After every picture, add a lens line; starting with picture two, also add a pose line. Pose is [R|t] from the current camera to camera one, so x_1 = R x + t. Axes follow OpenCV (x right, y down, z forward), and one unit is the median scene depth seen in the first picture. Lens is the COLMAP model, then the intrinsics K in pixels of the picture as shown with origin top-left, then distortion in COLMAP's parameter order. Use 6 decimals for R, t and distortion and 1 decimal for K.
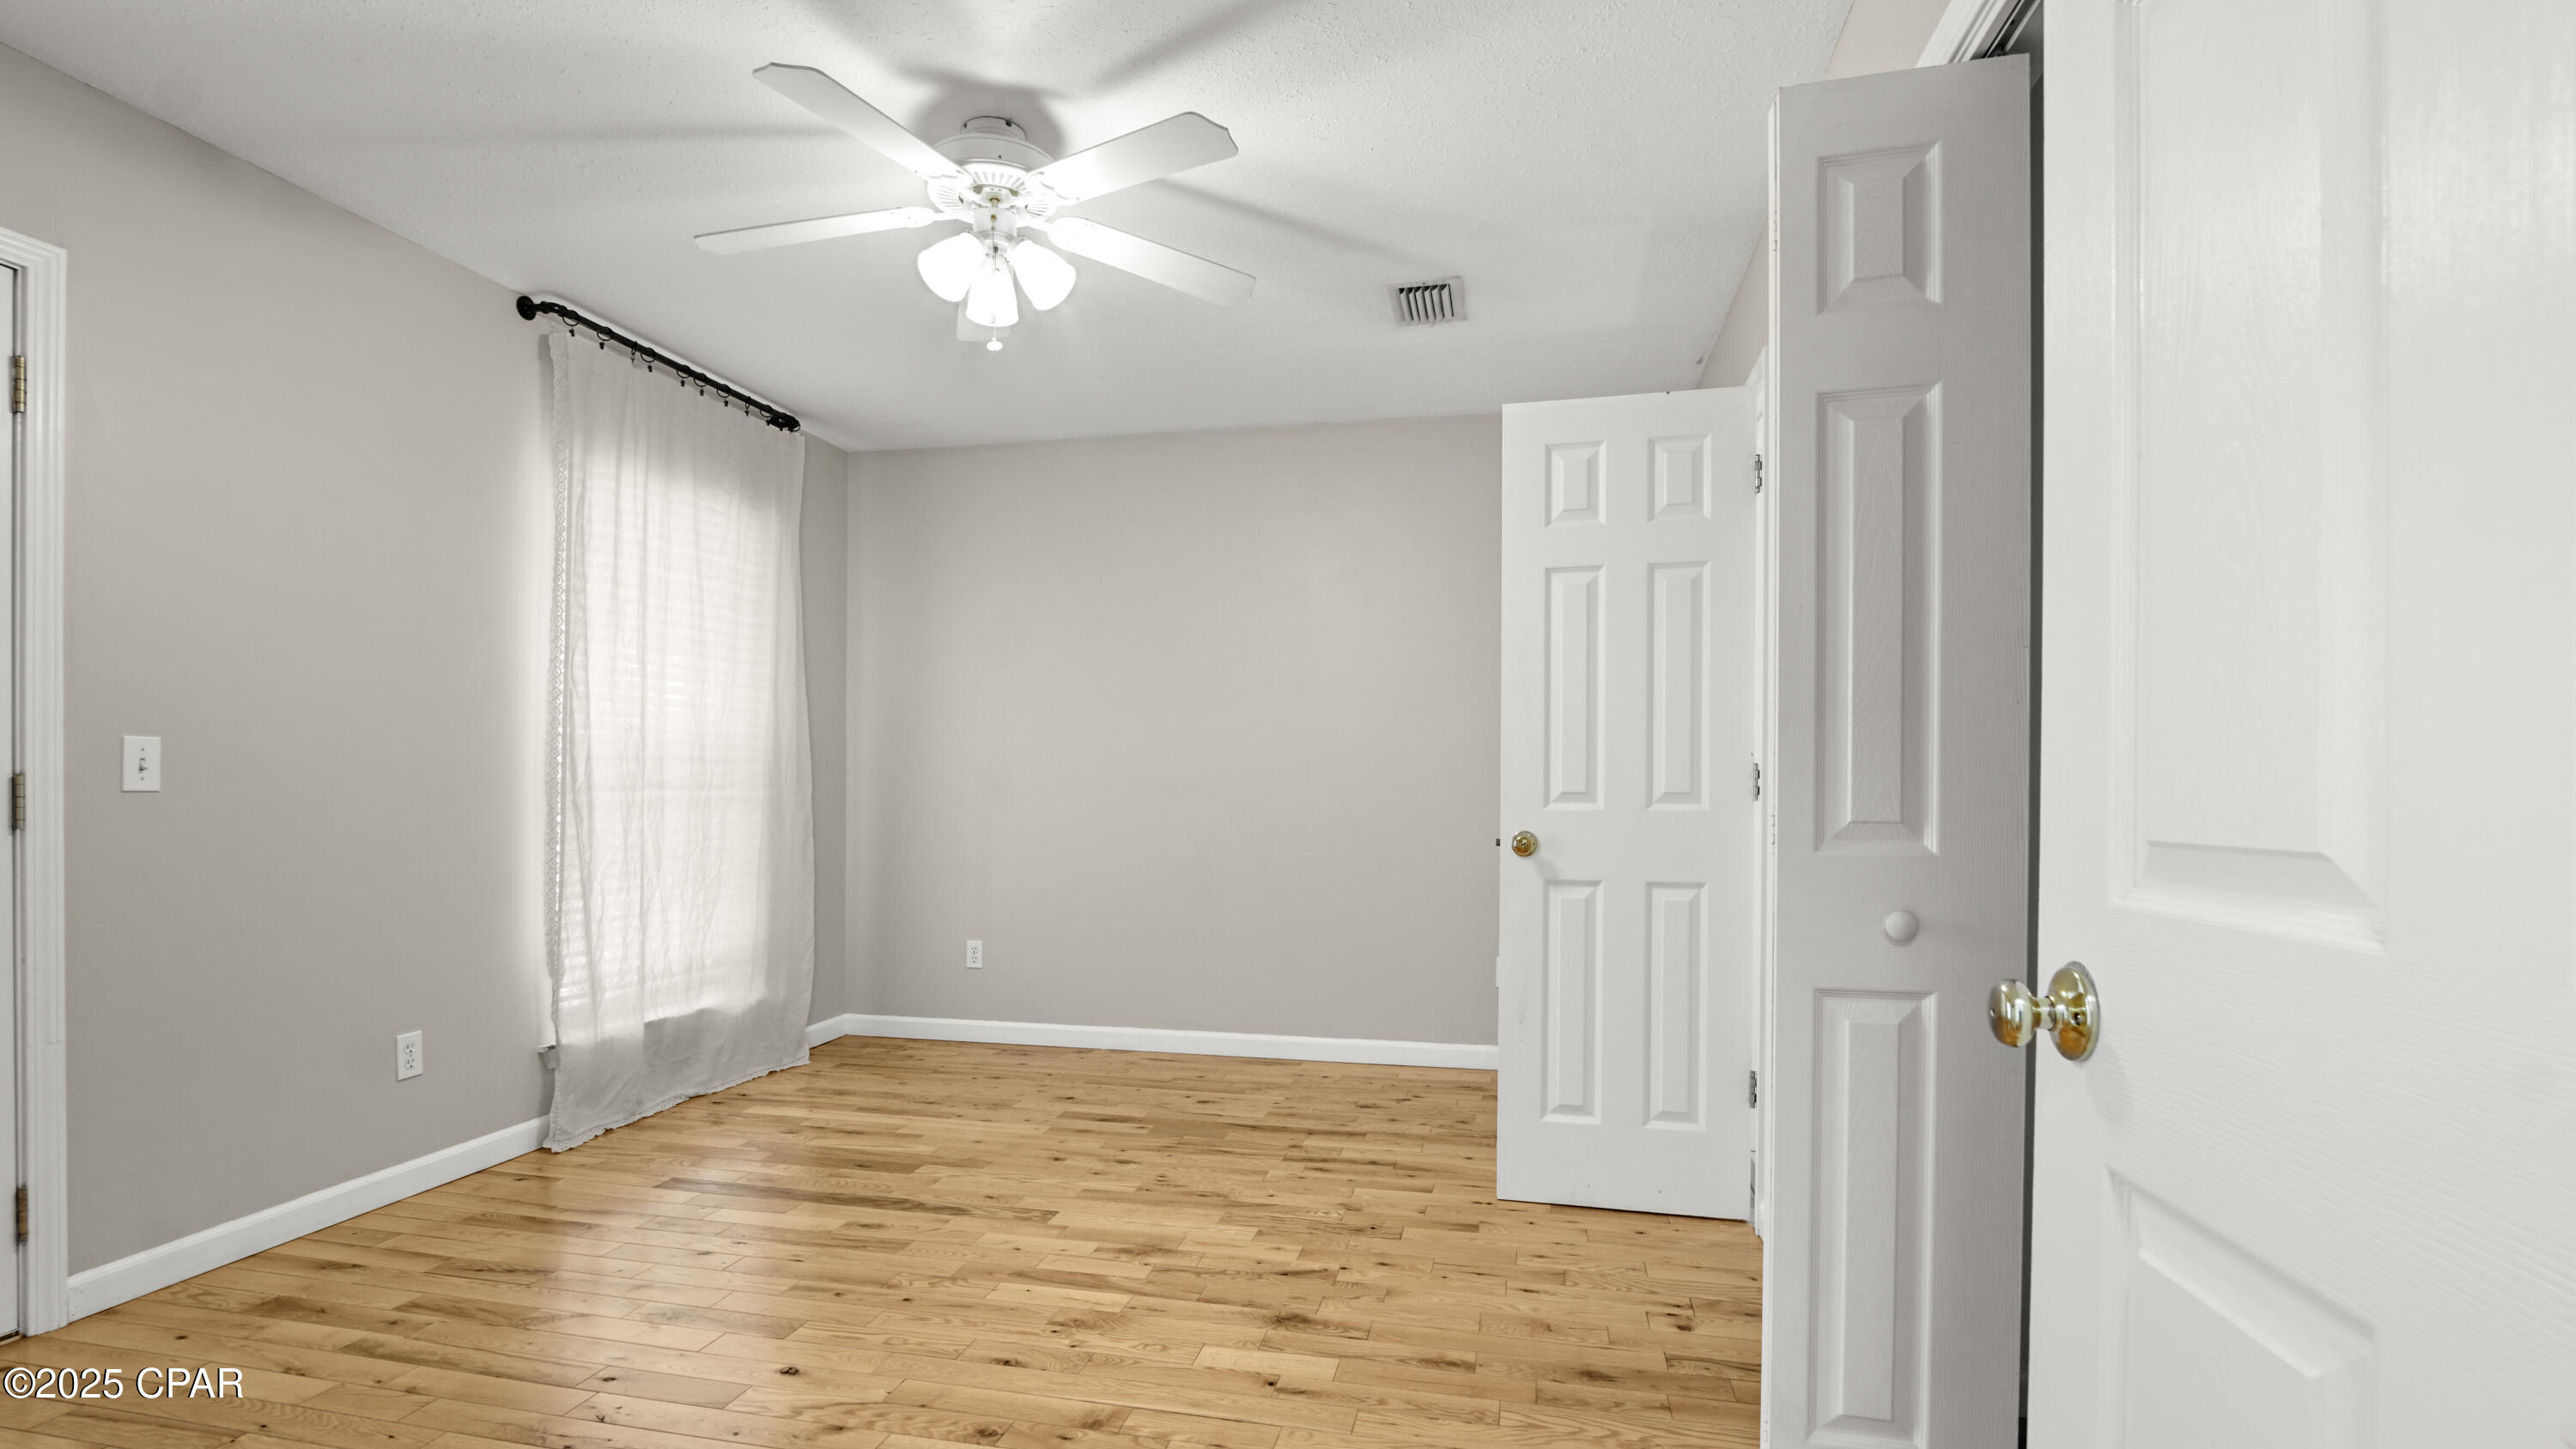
lens RADIAL K [[1151.7, 0, 1288.4], [0, 1151.7, 771.3], [0, 0, 1]] dist [0.040132, 0.000105]
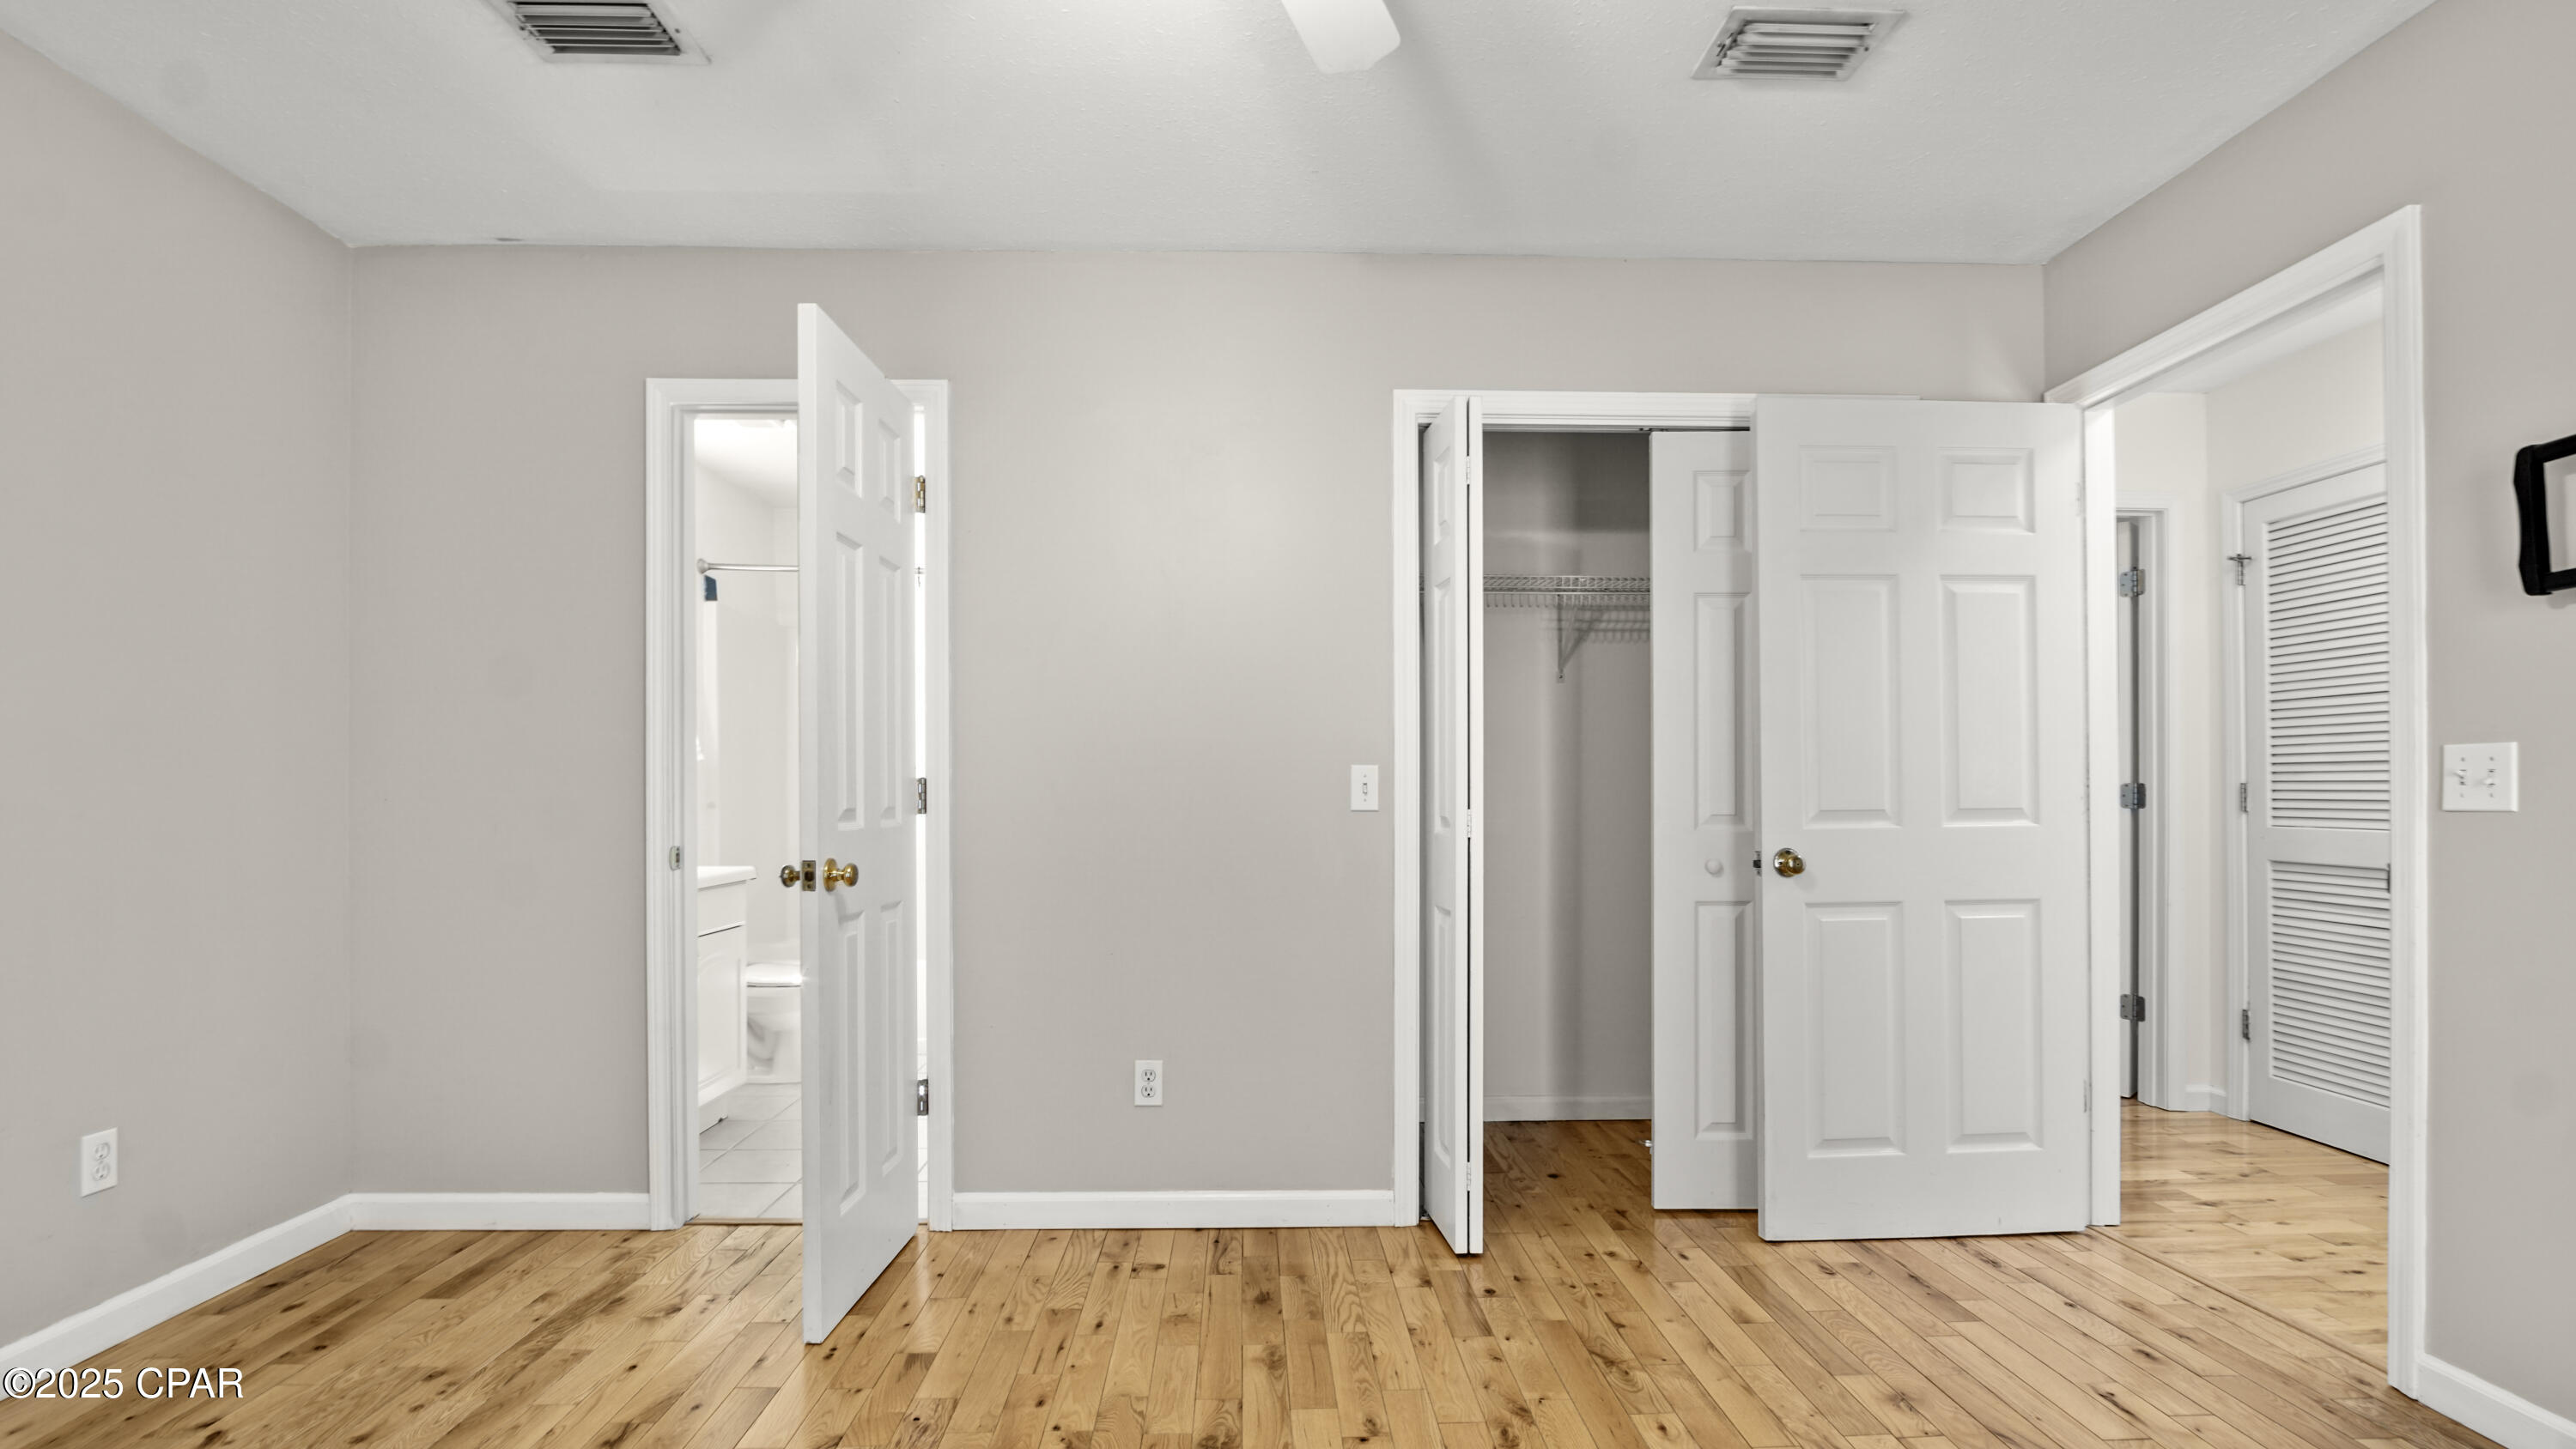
lens RADIAL K [[1176.4, 0, 1282.7], [0, 1176.4, 772.5], [0, 0, 1]] dist [-0.026792, 0.000746]
pose [[-0.220469, 0.012221, 0.975317, -0.543851], [-0.010432, 0.999835, -0.014886, 0.003445], [-0.975338, -0.013457, -0.220305, 0.757037]]
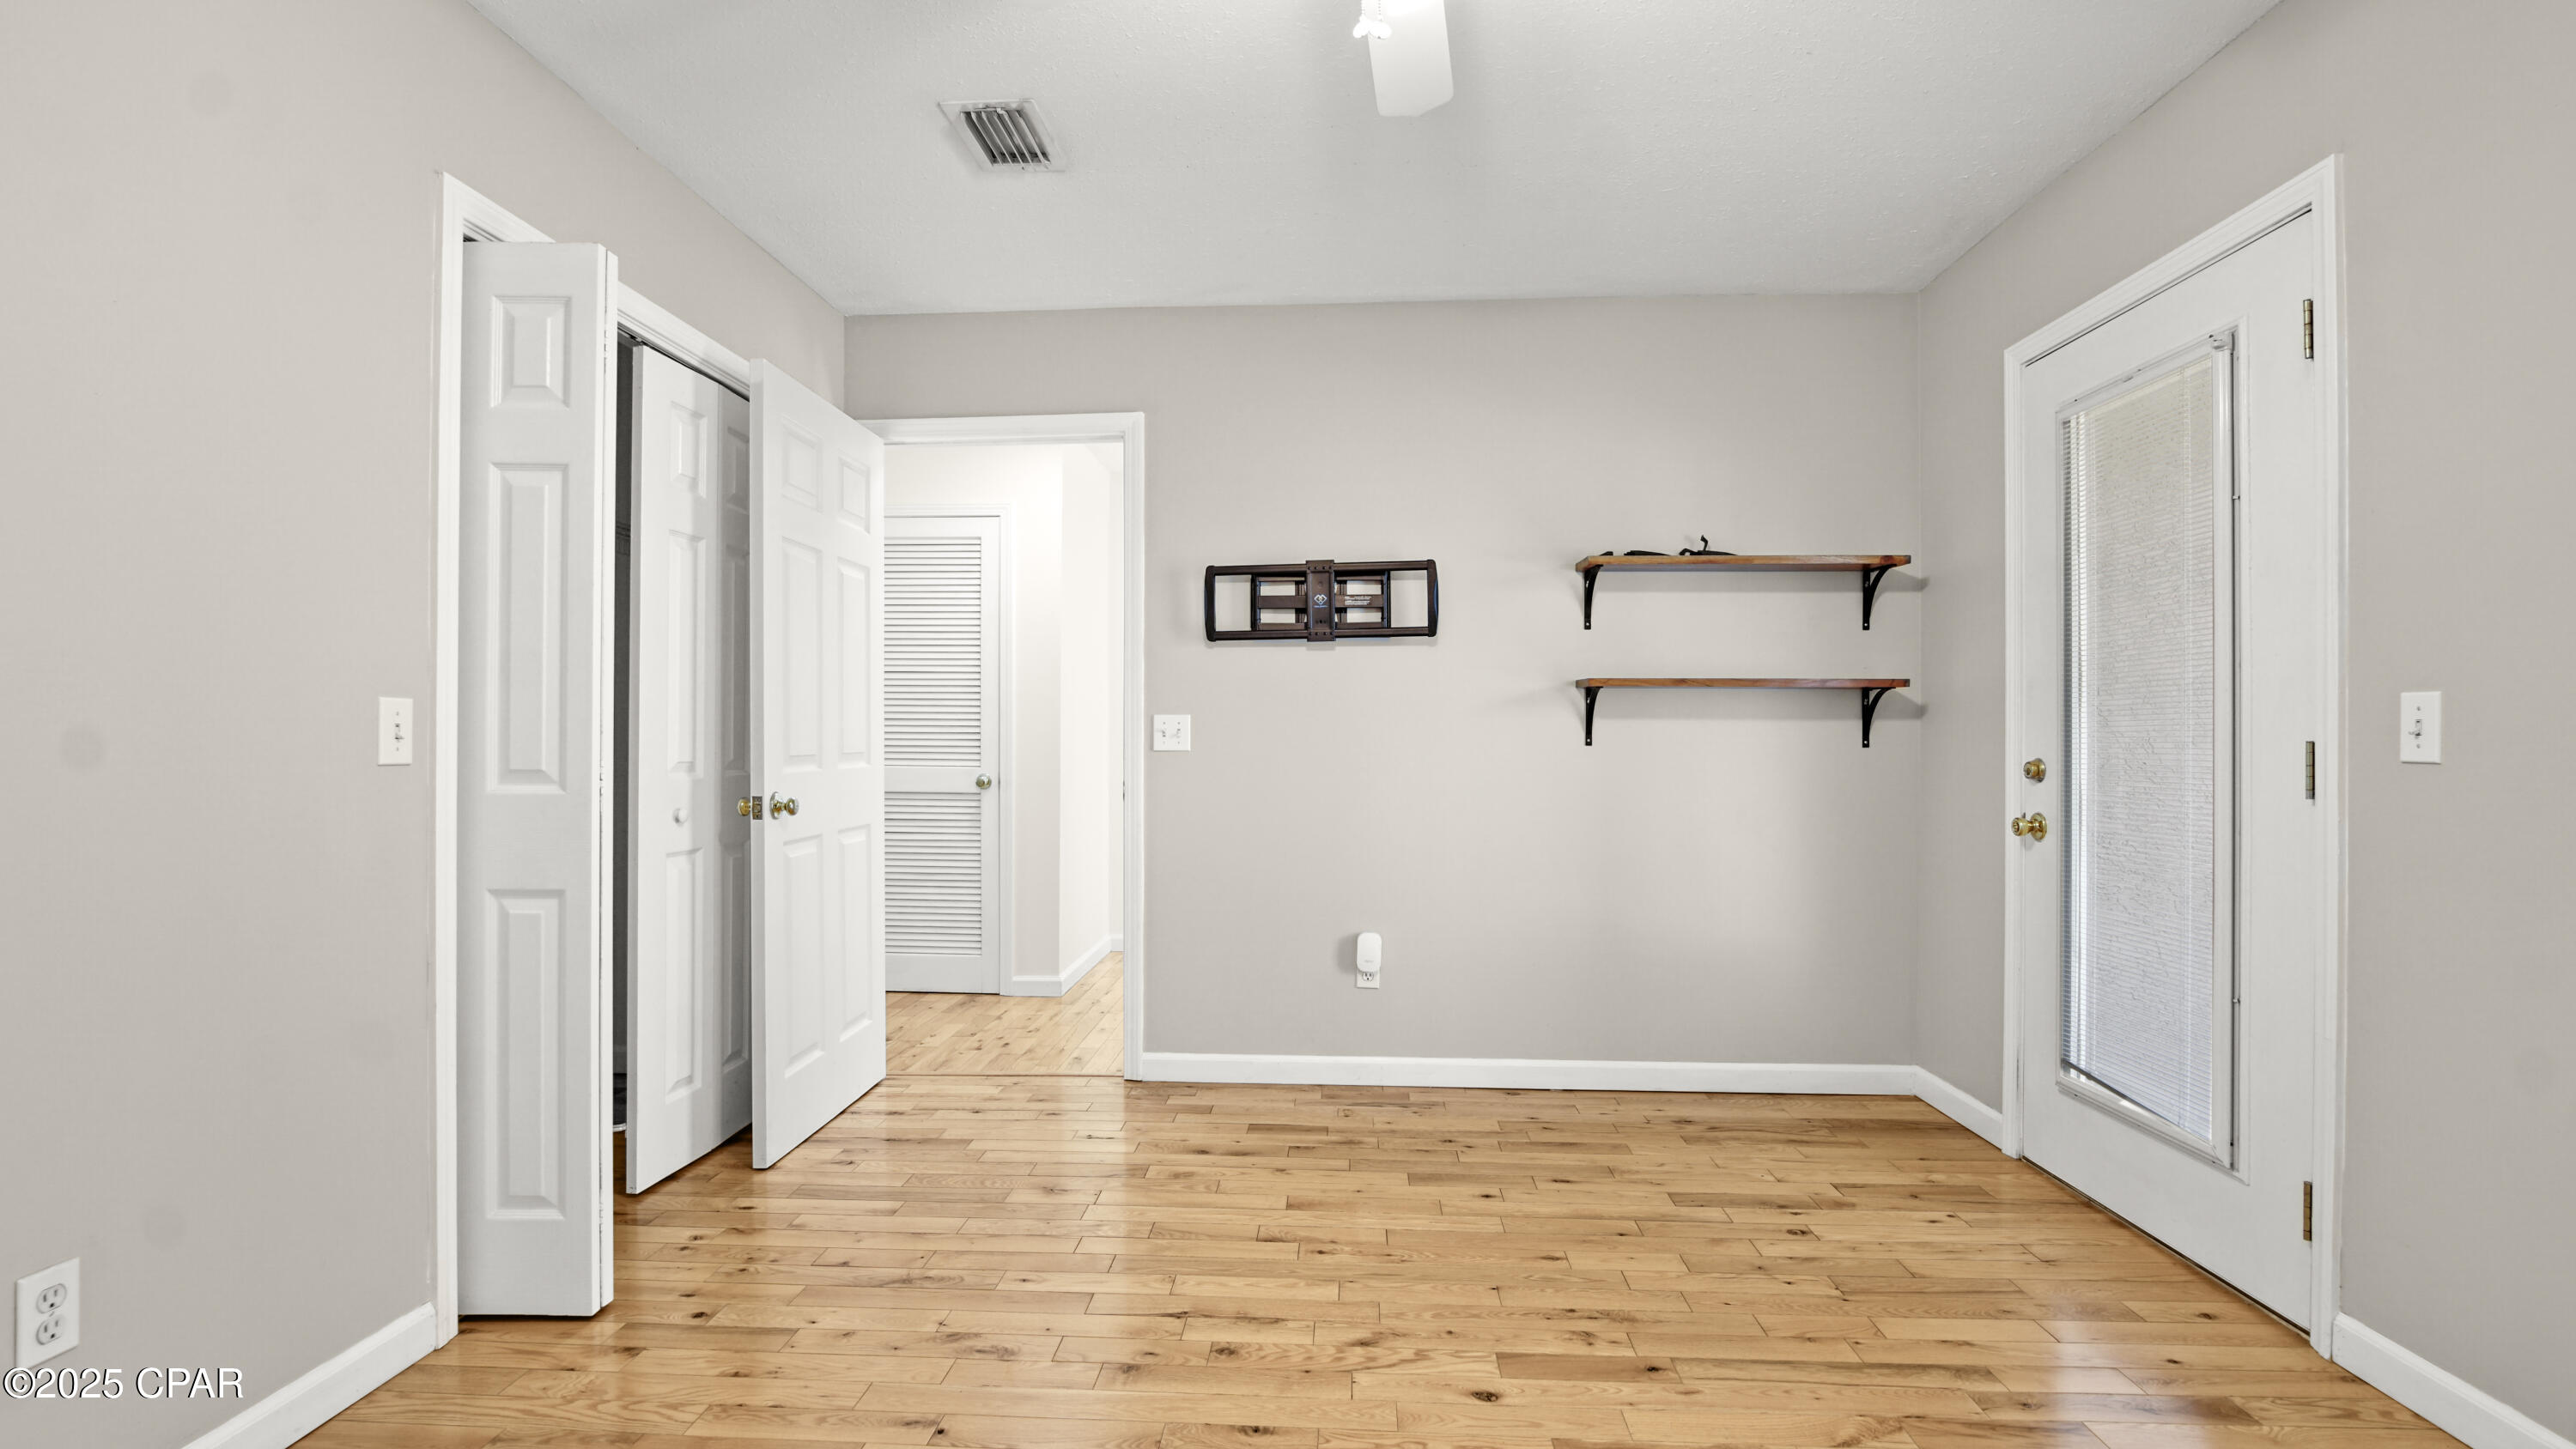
lens RADIAL K [[1155.2, 0, 1288.0], [0, 1155.2, 724.5], [0, 0, 1]] dist [-0.033557, -0.000107]
pose [[-0.989302, -0.008337, -0.145640, -0.085241], [-0.004757, 0.999678, -0.024908, 0.009399], [0.145801, -0.023949, -0.989024, 1.121723]]
